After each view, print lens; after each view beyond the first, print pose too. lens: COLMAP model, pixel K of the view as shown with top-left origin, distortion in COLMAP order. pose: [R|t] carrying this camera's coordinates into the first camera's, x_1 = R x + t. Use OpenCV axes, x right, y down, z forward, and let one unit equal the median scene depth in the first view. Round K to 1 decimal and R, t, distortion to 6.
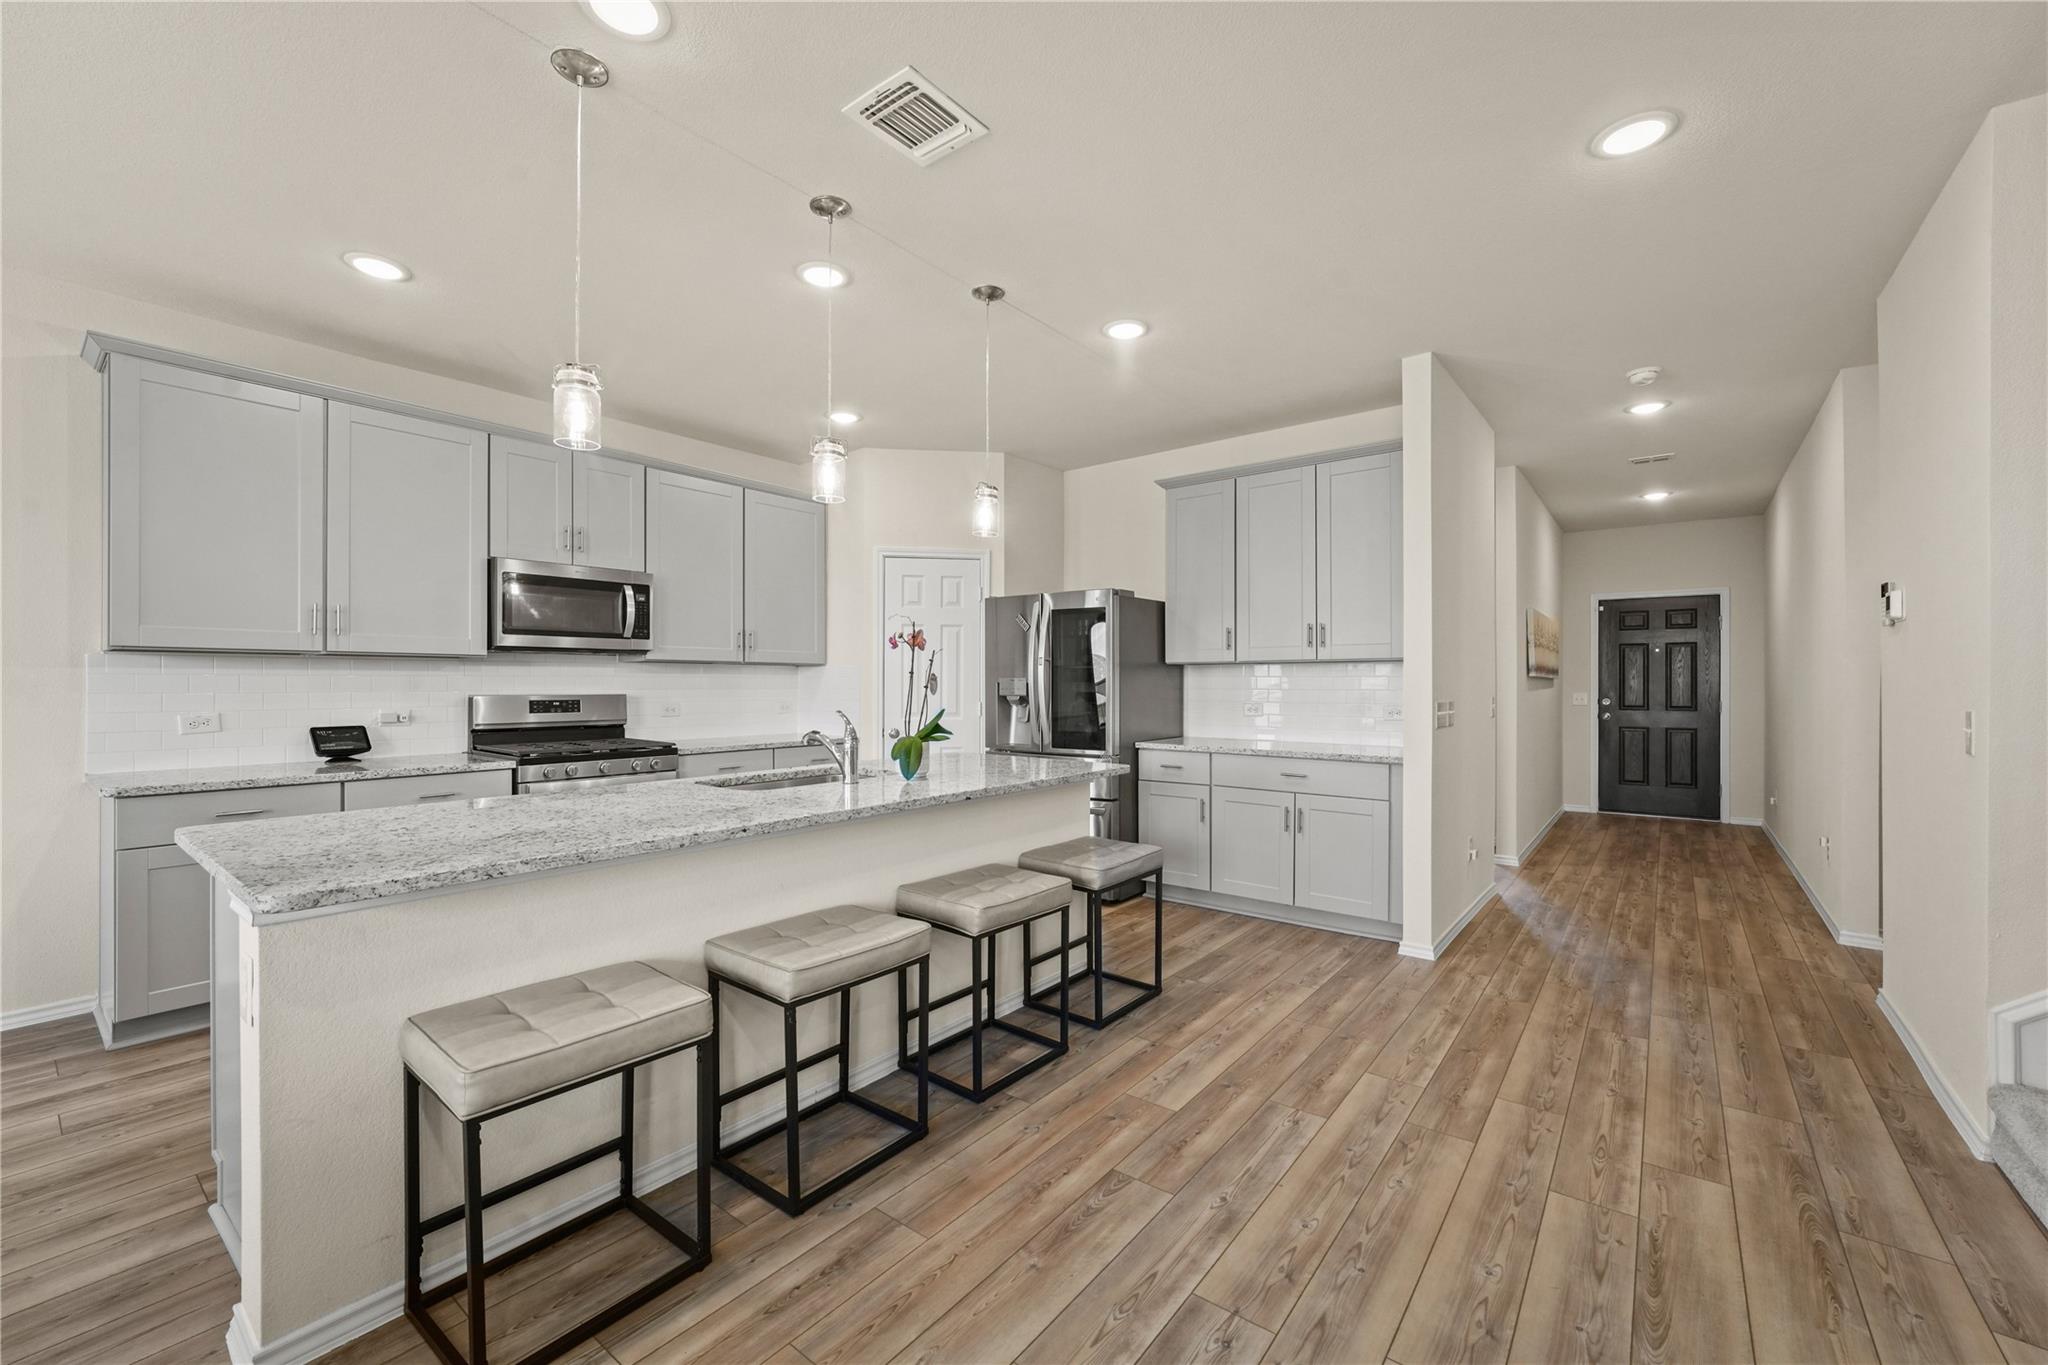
lens RADIAL K [[829.9, 0, 1024.2], [0, 829.9, 684.9], [0, 0, 1]] dist [-0.010809, -0.000070]
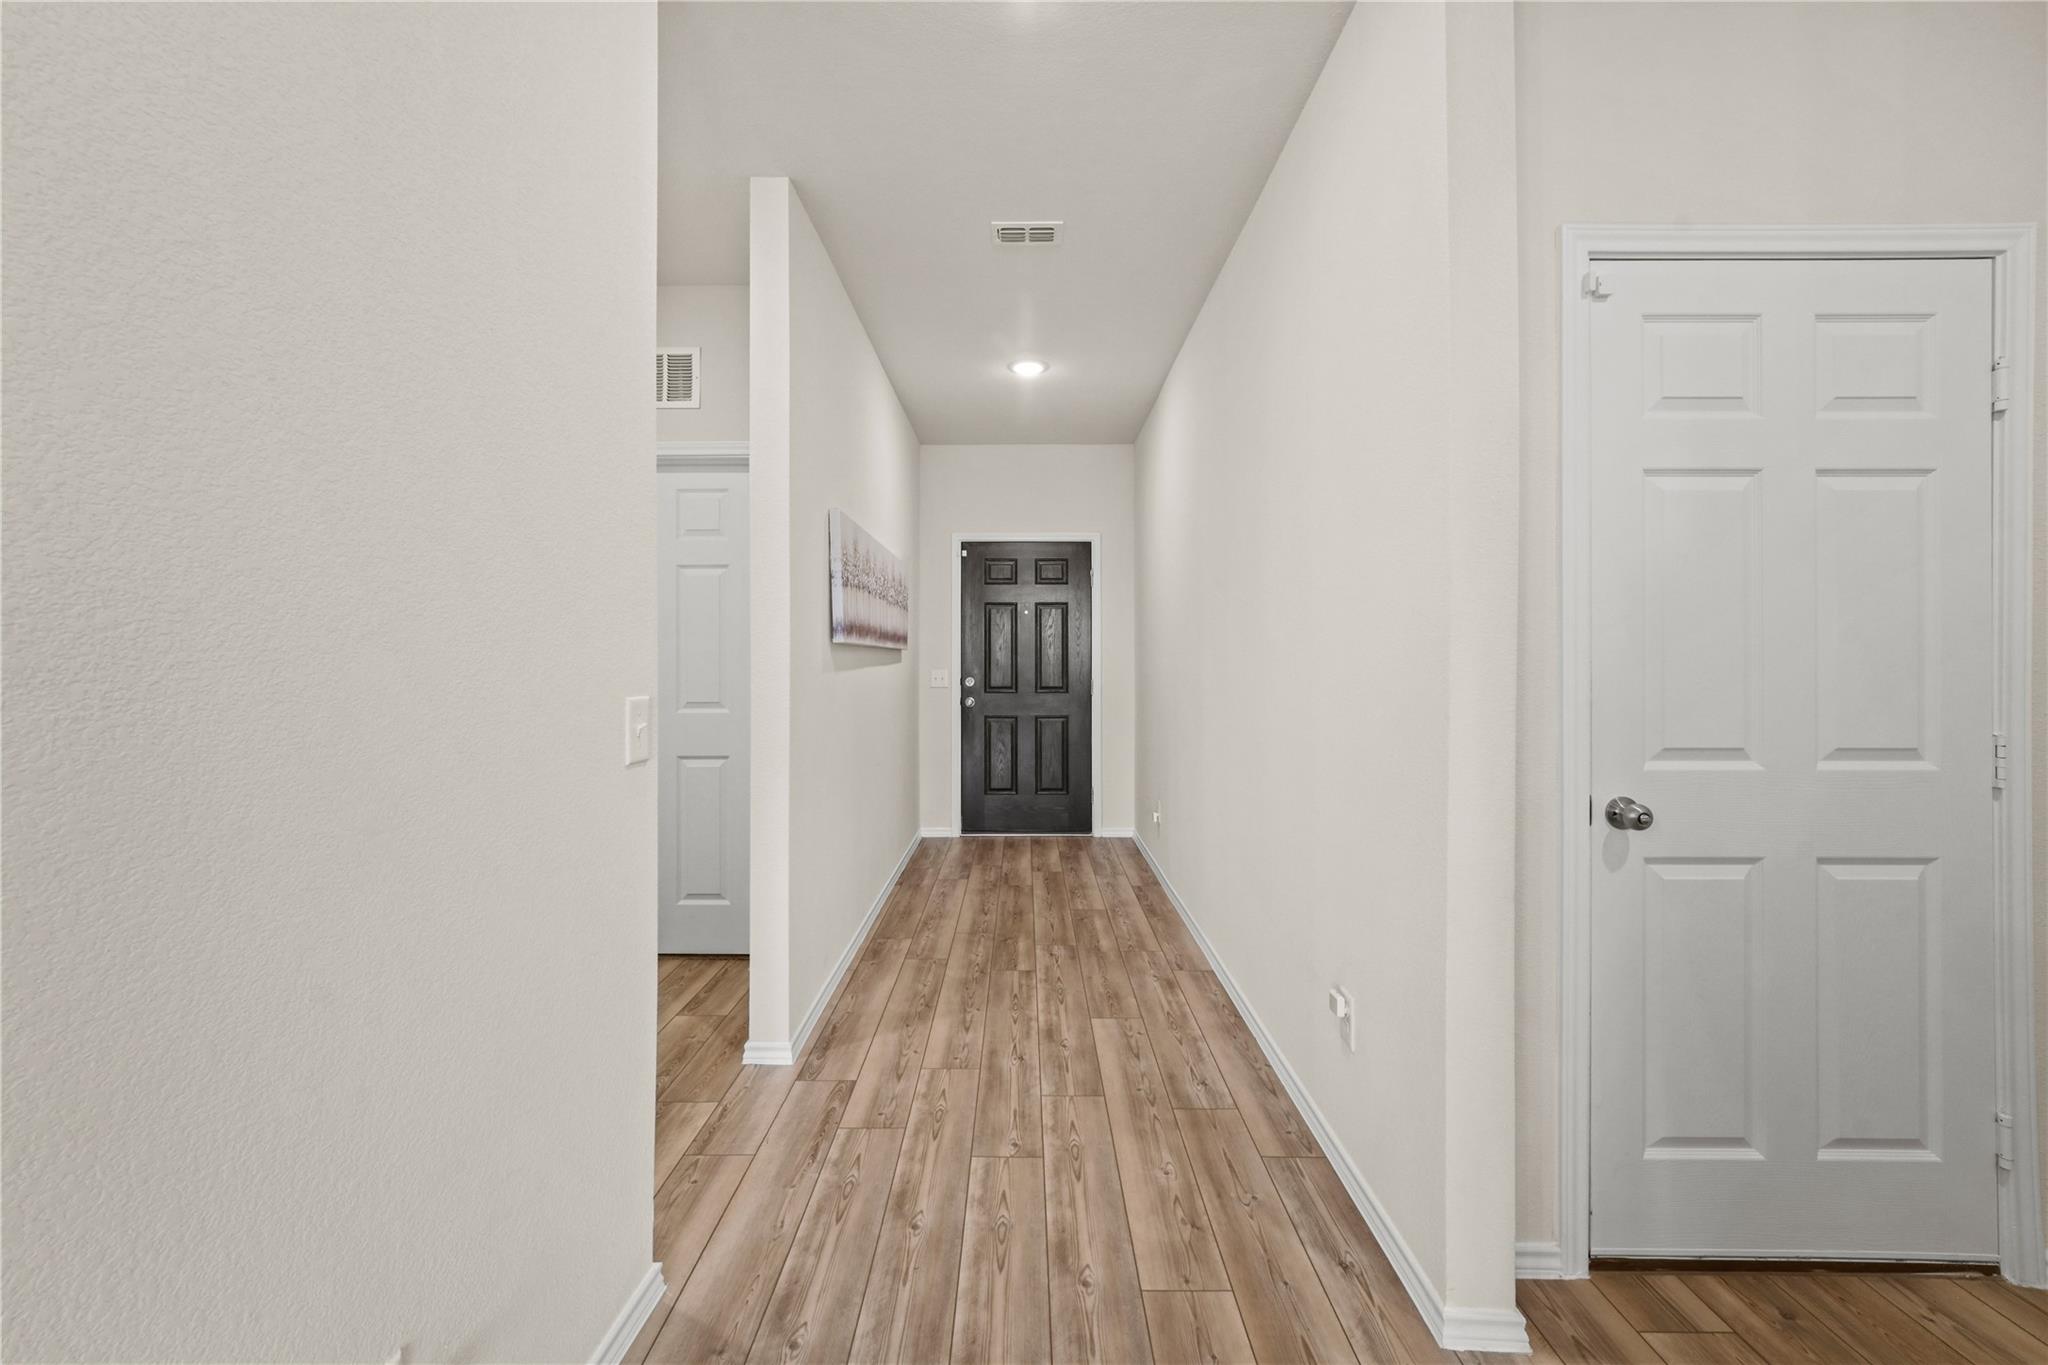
lens RADIAL K [[829.9, 0, 1021.8], [0, 829.9, 677.6], [0, 0, 1]] dist [-0.010809, -0.000070]
pose [[0.789923, -0.016071, 0.612995, 0.307928], [0.001684, 0.999710, 0.024040, -0.000827], [-0.613203, -0.017958, 0.789721, 0.414517]]
